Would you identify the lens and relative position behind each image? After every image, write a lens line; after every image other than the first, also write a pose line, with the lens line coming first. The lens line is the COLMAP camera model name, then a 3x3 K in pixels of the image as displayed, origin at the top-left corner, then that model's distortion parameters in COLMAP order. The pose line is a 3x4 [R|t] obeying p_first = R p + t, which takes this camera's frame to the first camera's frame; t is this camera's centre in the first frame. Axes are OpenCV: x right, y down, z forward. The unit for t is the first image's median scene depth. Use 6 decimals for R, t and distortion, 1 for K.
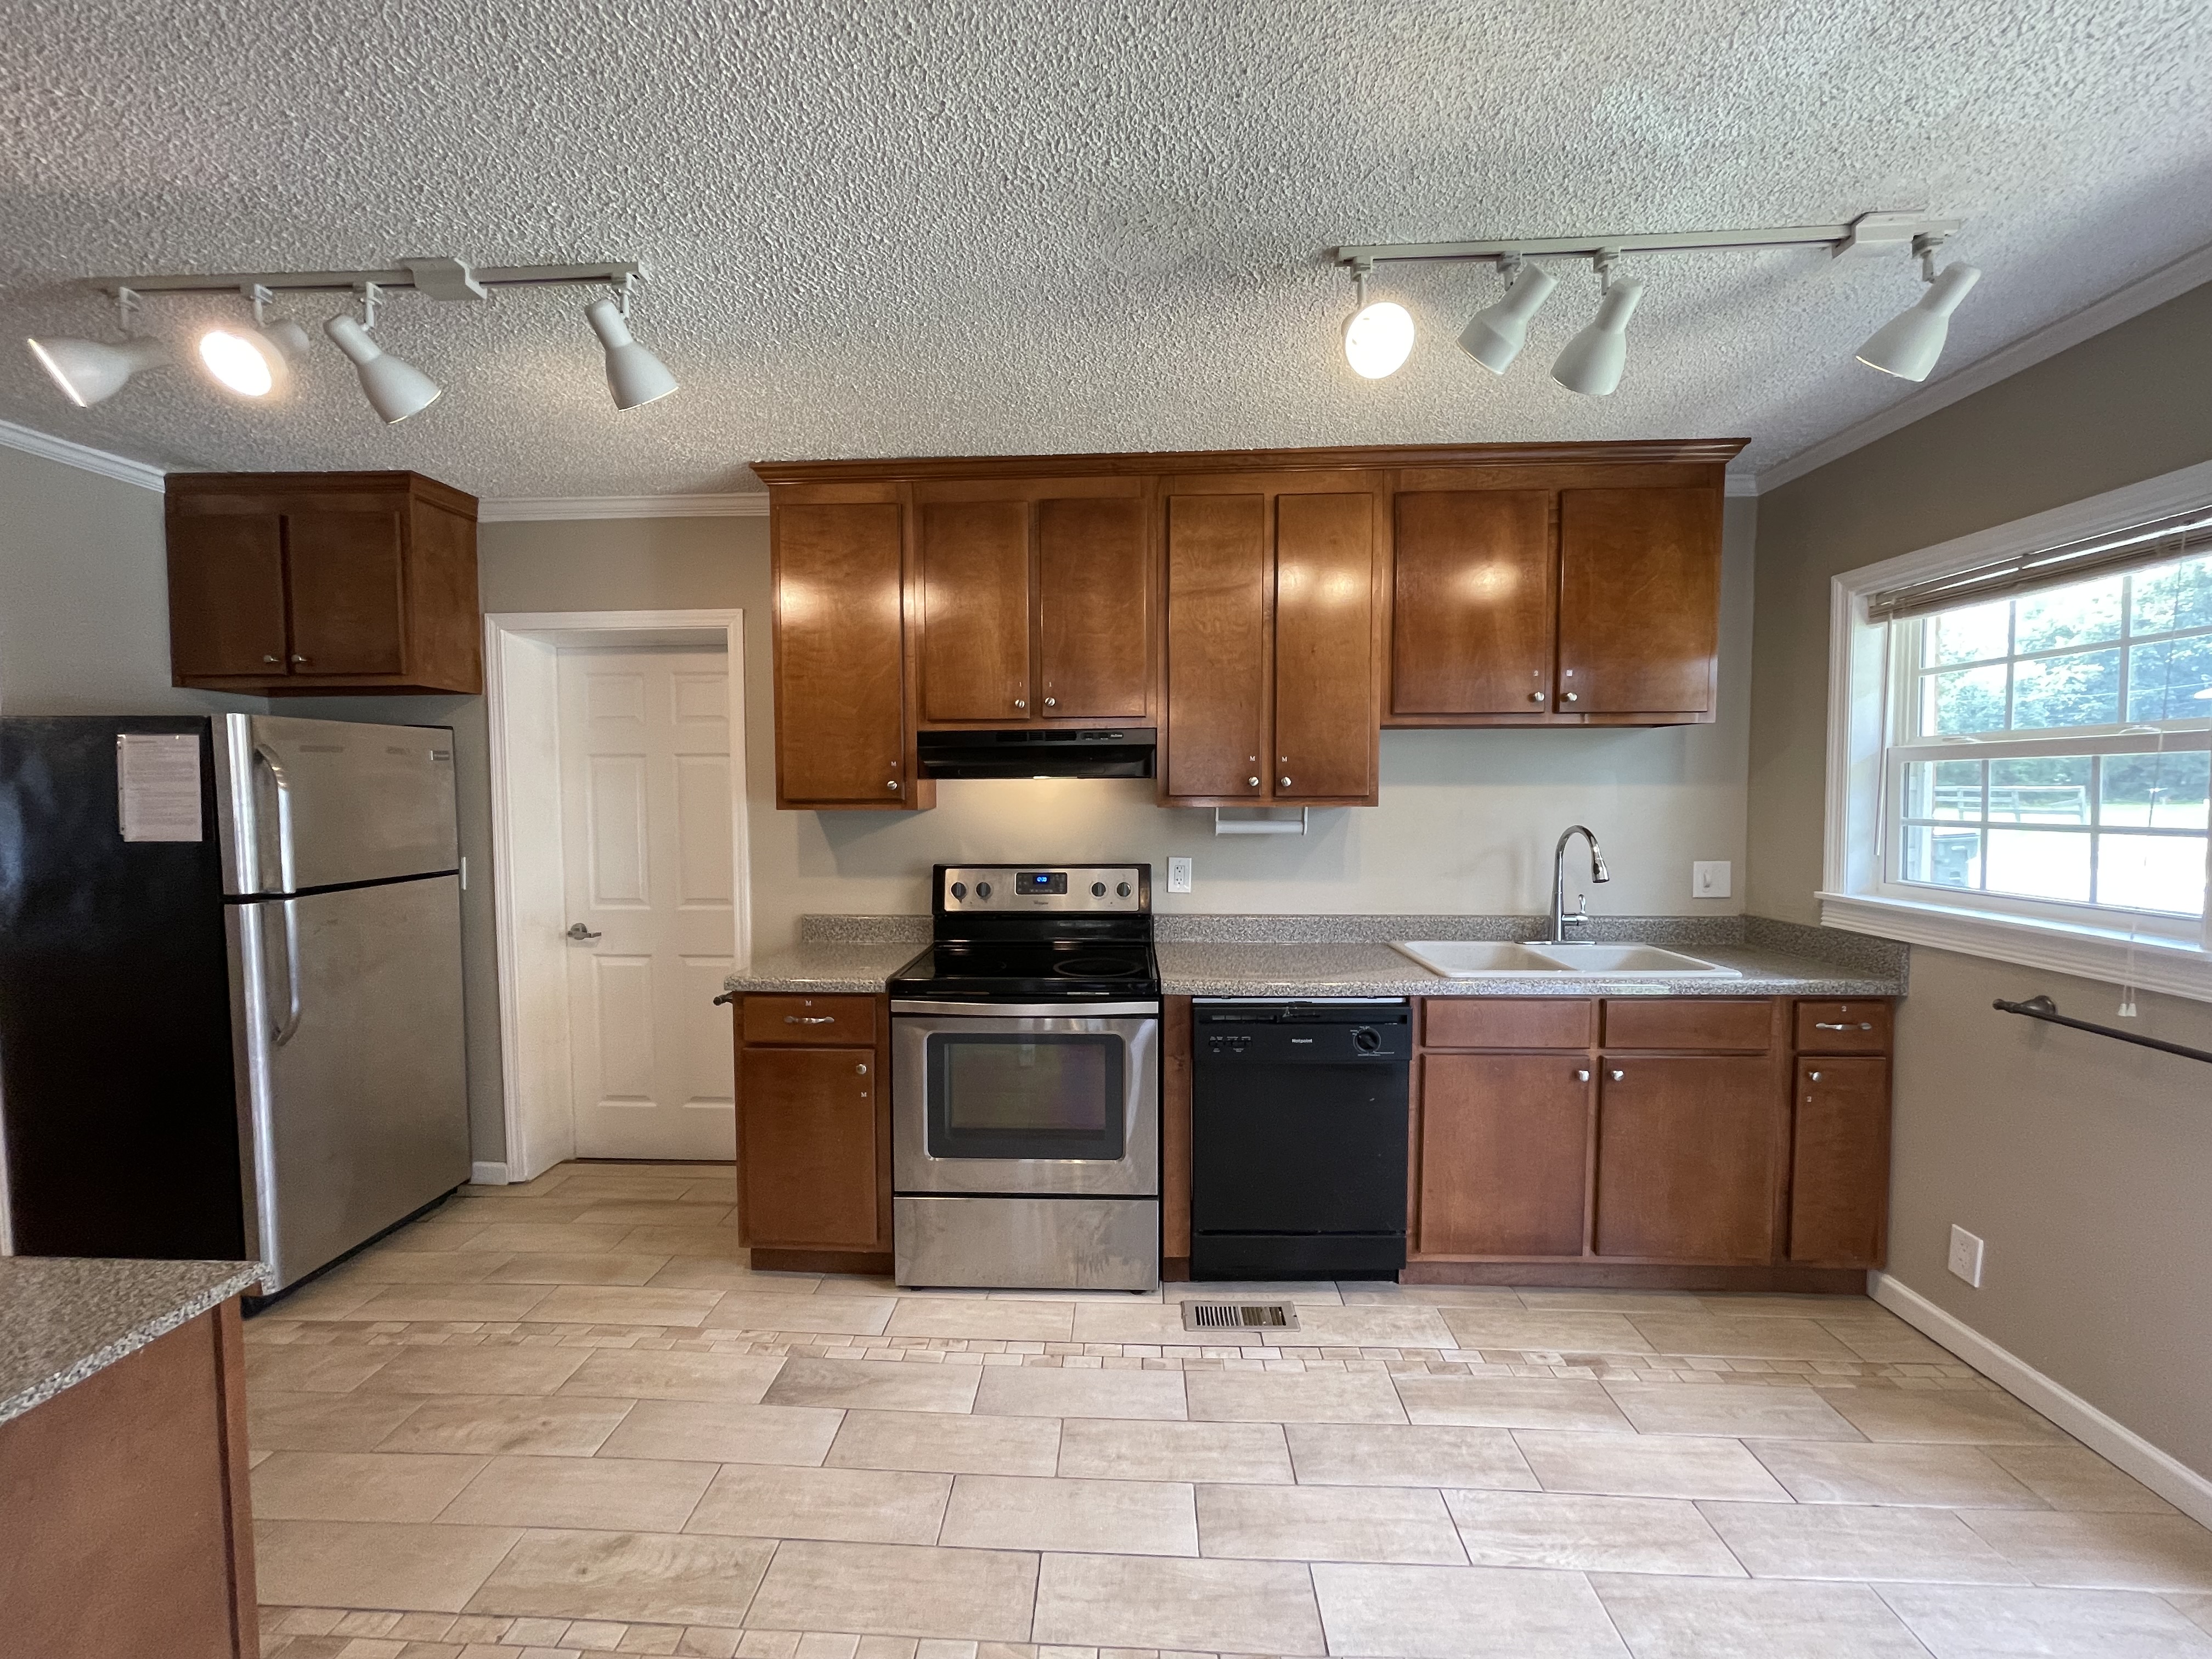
lens RADIAL K [[895.4, 0, 1092.9], [0, 895.4, 837.3], [0, 0, 1]] dist [-0.017199, 0.013348]
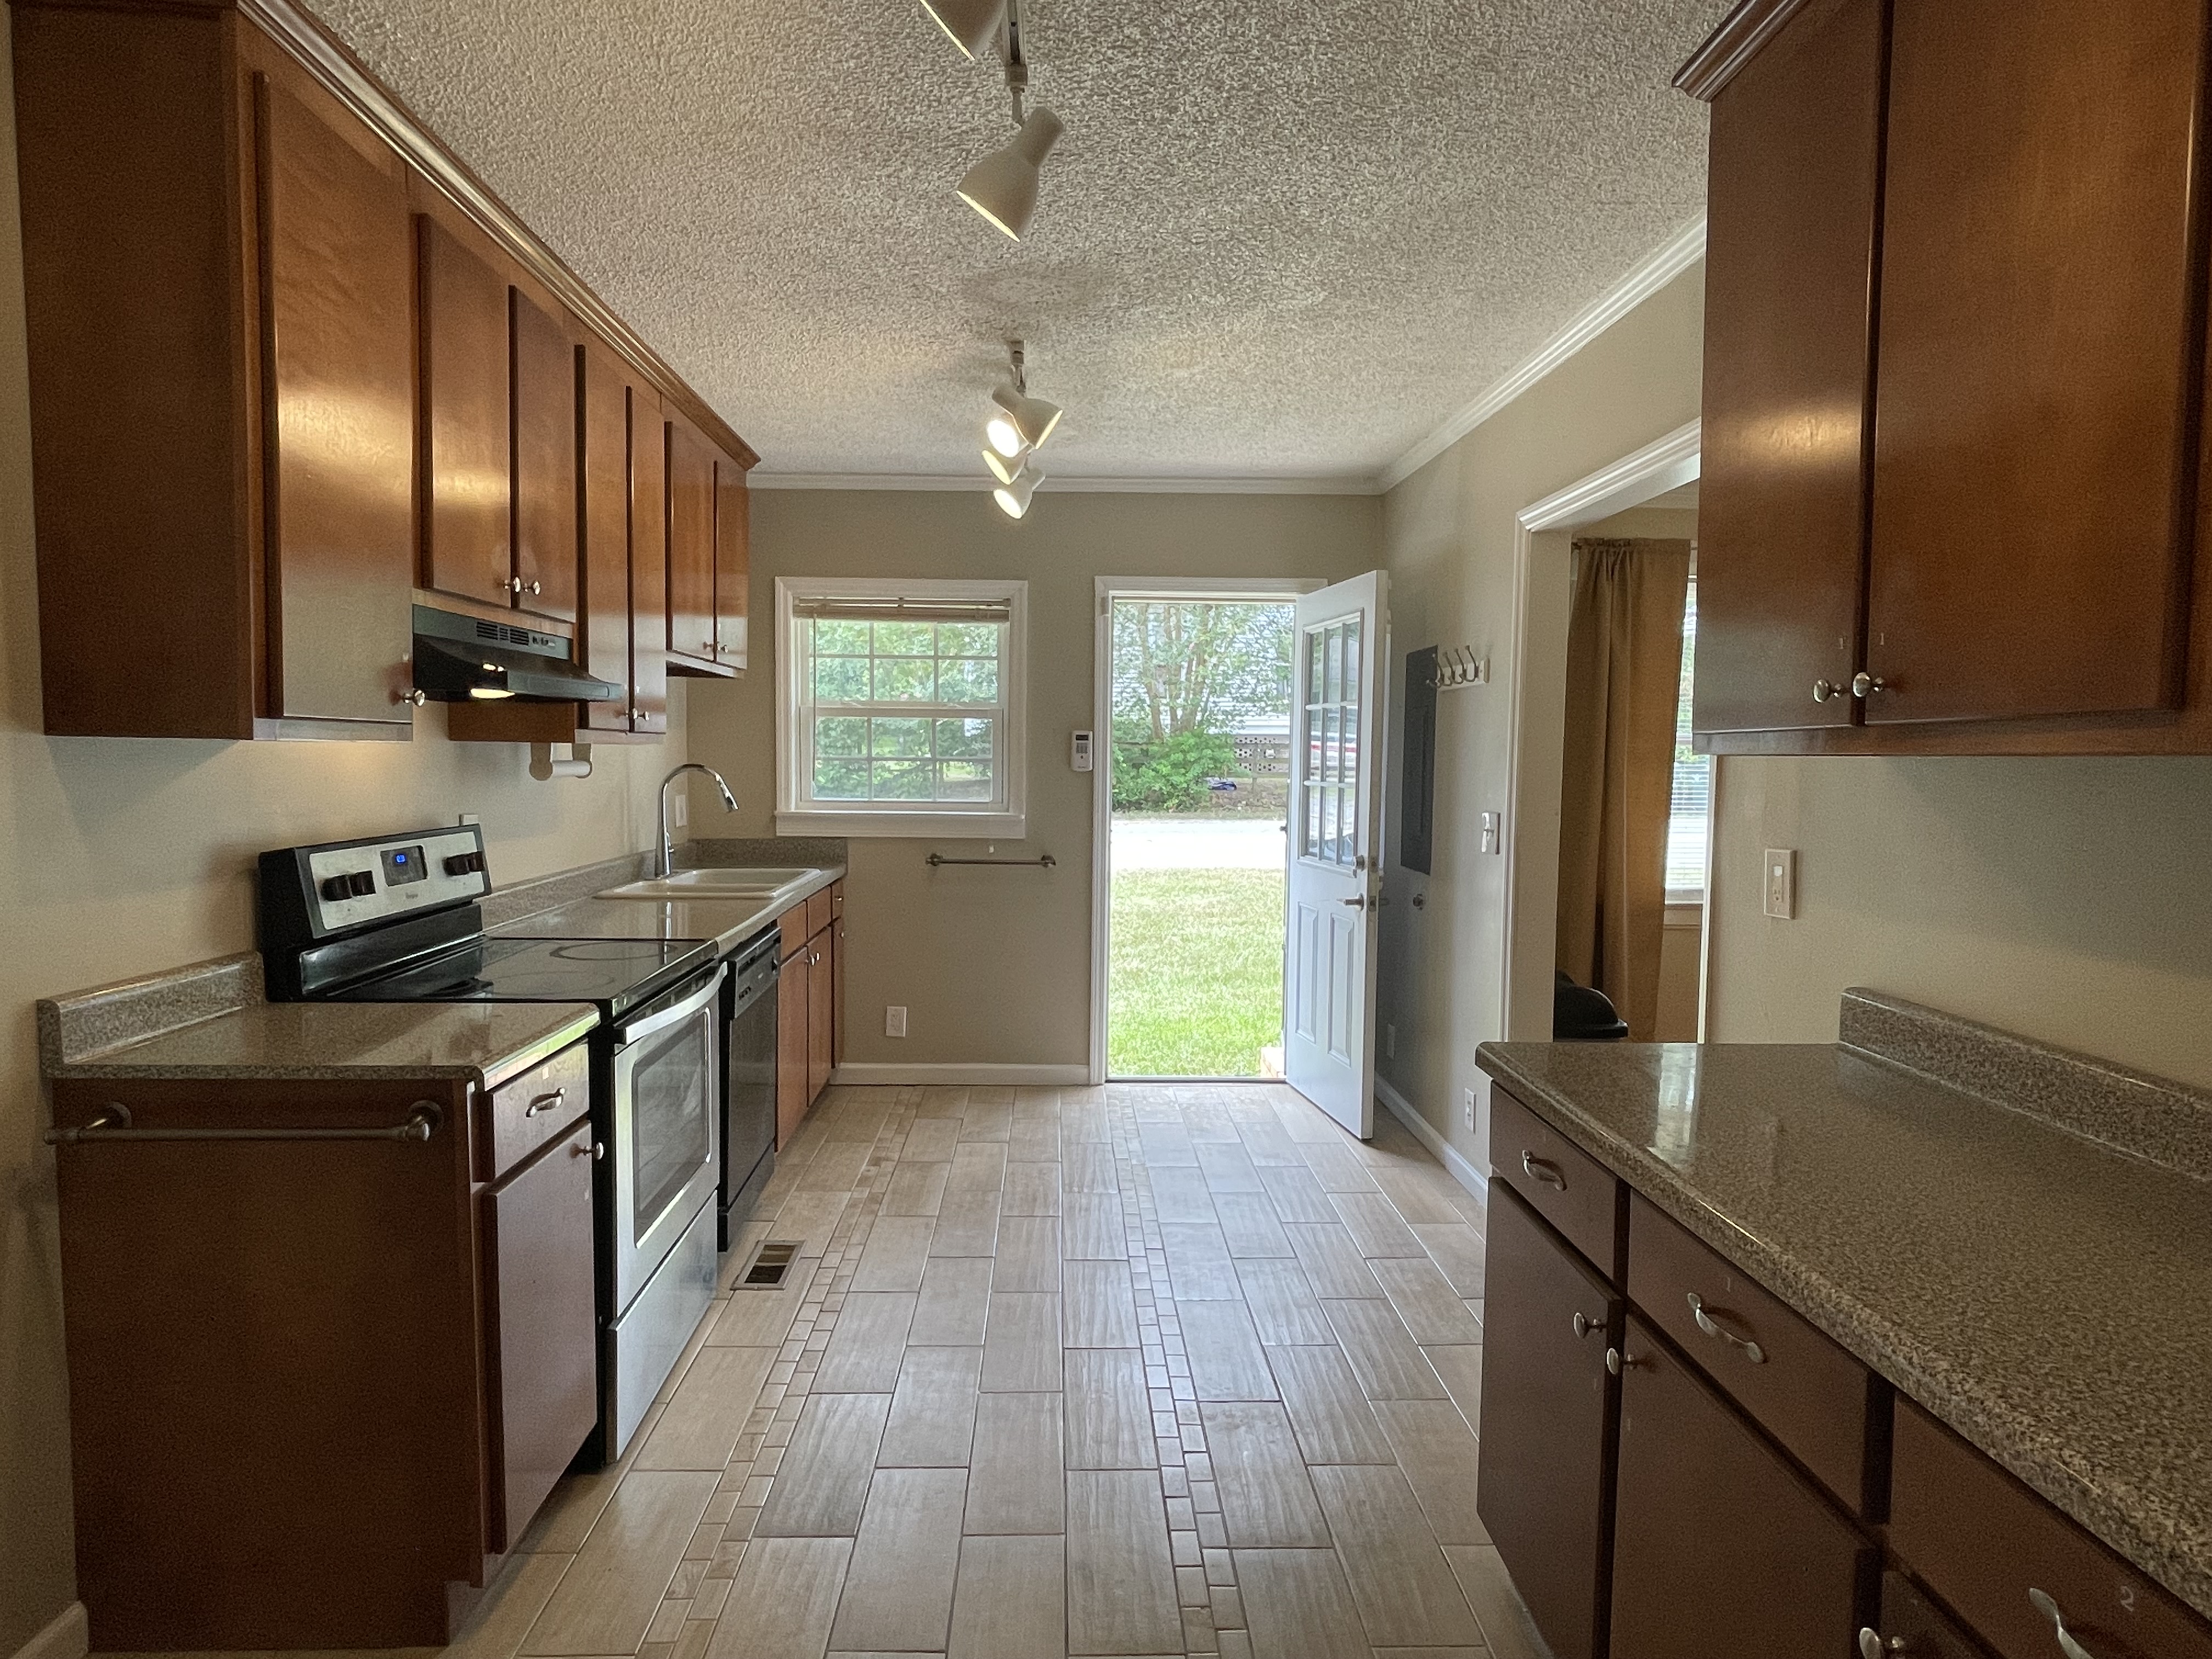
lens RADIAL K [[1250.1, 0, 1088.1], [0, 1250.1, 829.5], [0, 0, 1]] dist [0.003608, 0.000567]
pose [[-0.083854, -0.054184, 0.995004, -1.300258], [0.037076, 0.997659, 0.057454, -0.002785], [-0.995788, 0.041709, -0.081649, 0.810732]]
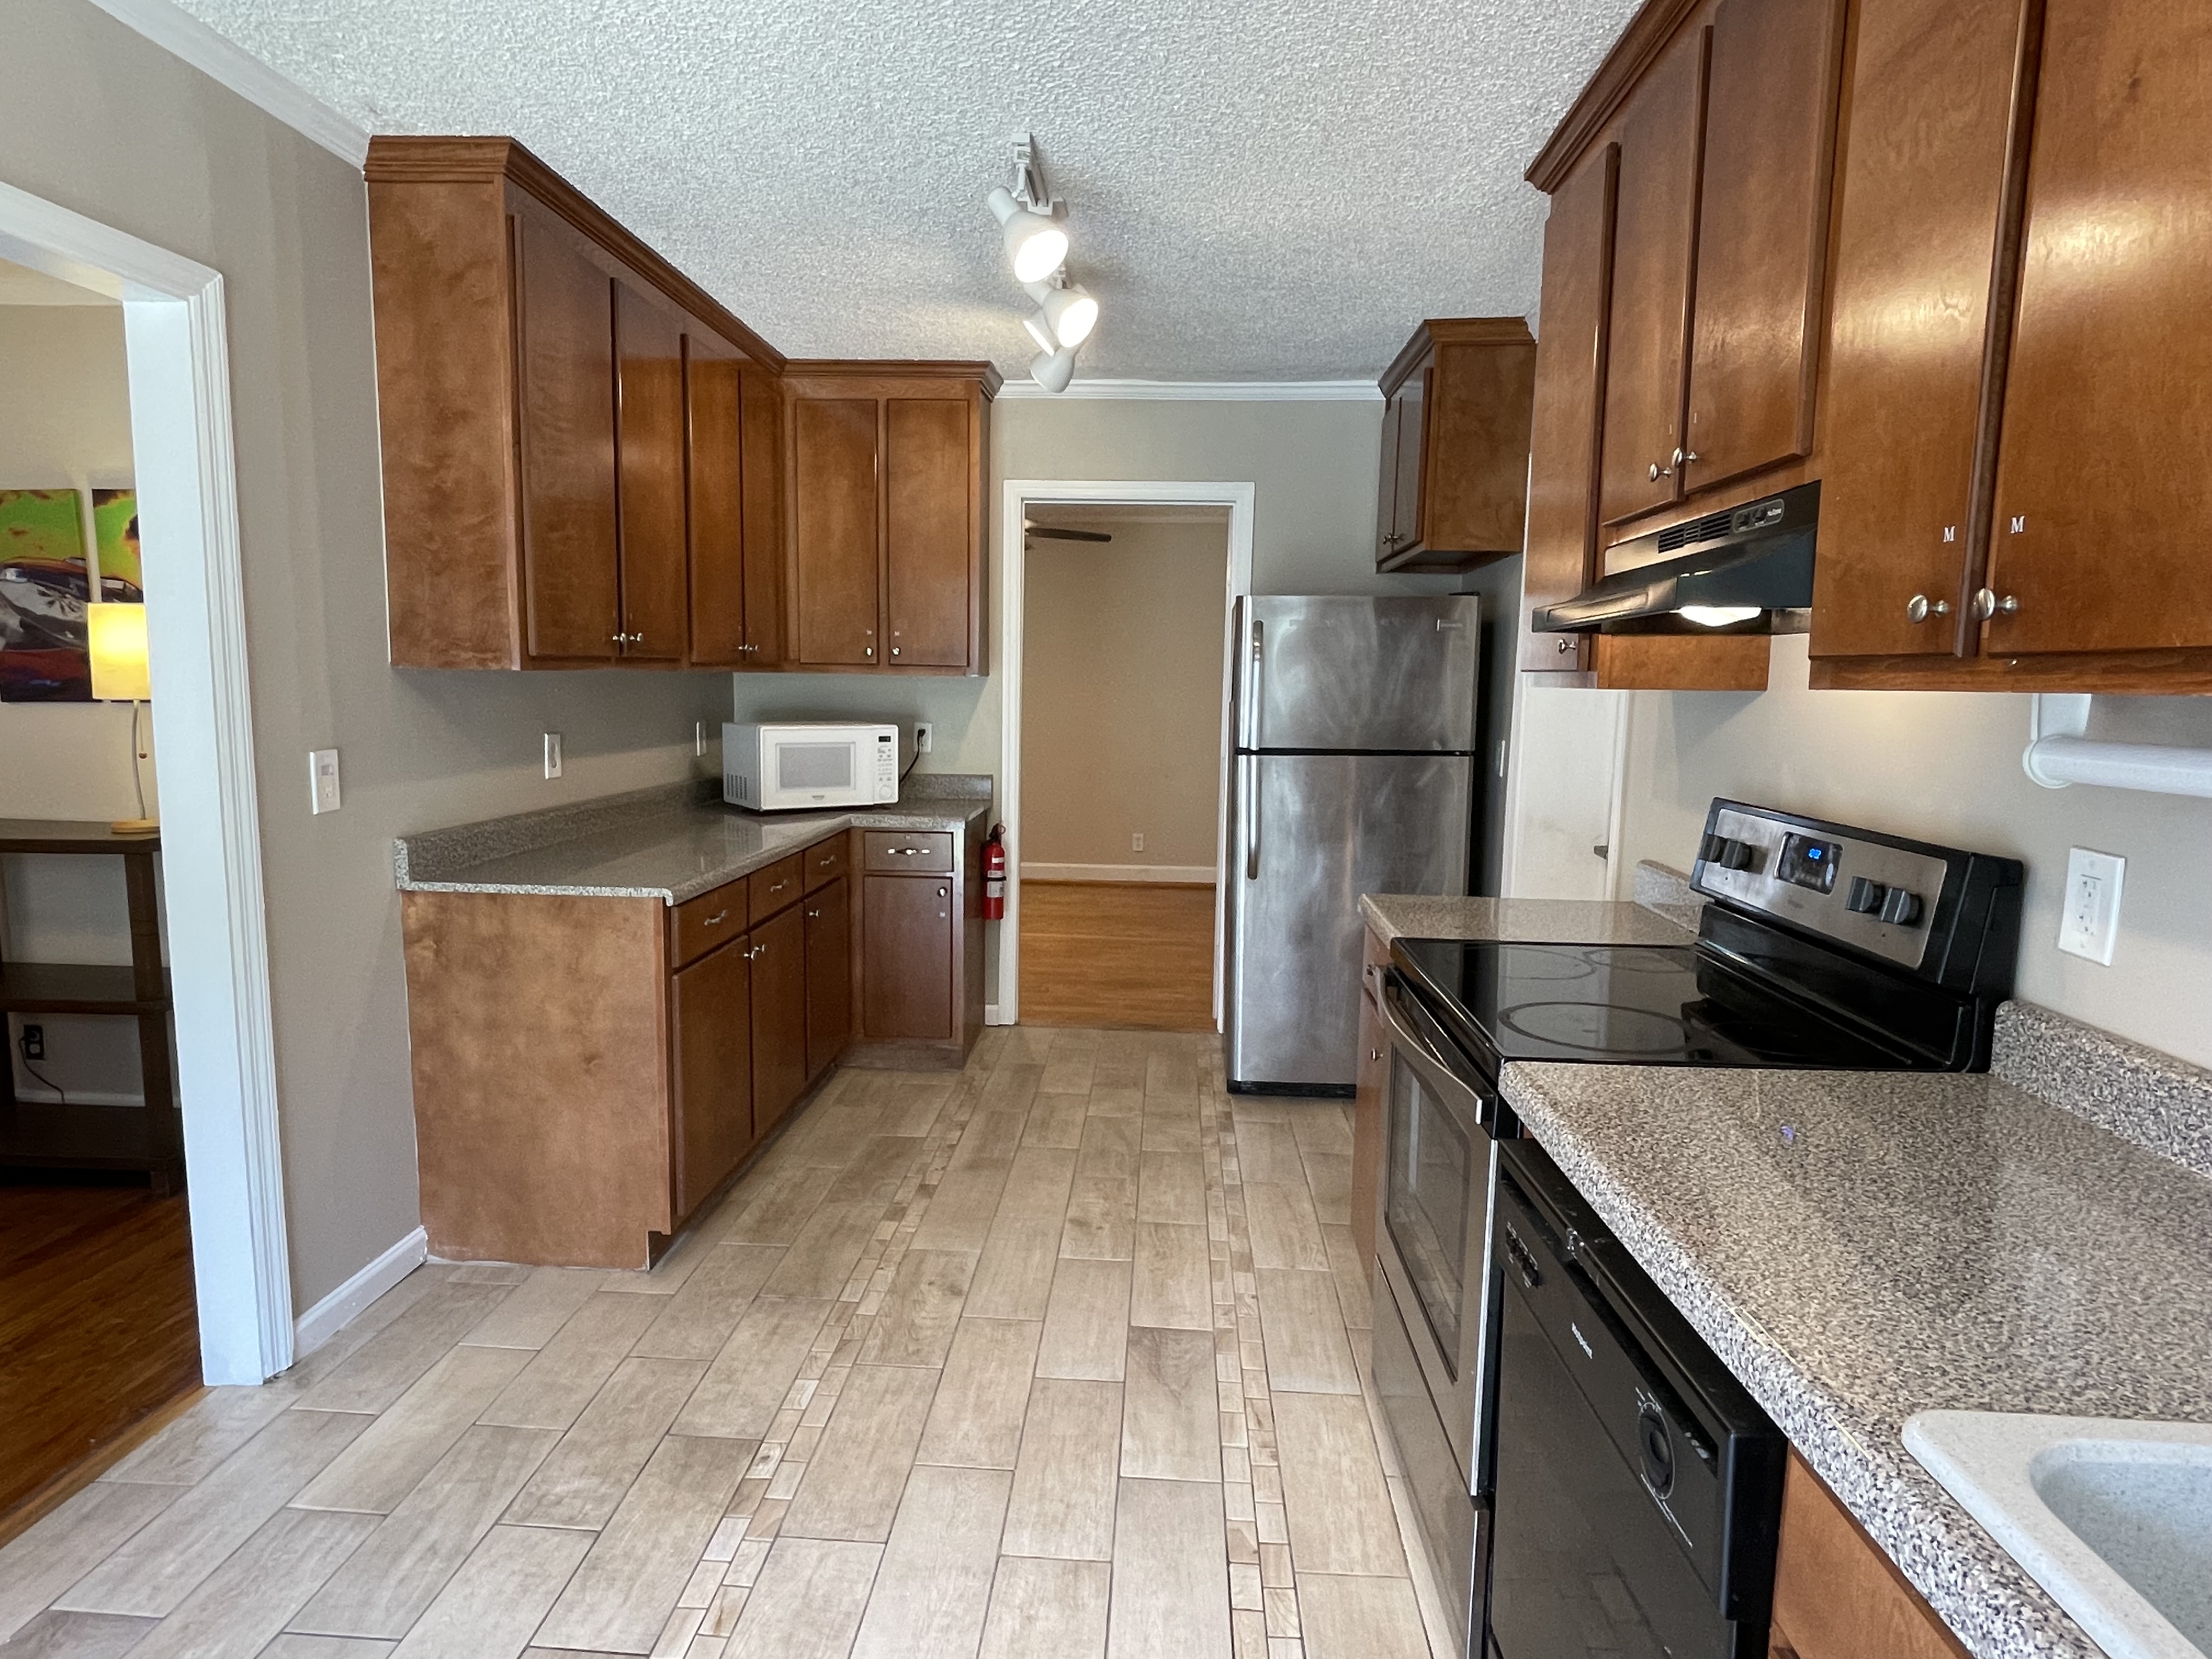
lens RADIAL K [[1250.1, 0, 1088.1], [0, 1250.1, 829.5], [0, 0, 1]] dist [0.003608, 0.000567]
pose [[-0.026832, 0.125978, -0.991670, 0.789528], [-0.059187, 0.990087, 0.127378, -0.032103], [0.997886, 0.062112, -0.019110, 0.885897]]
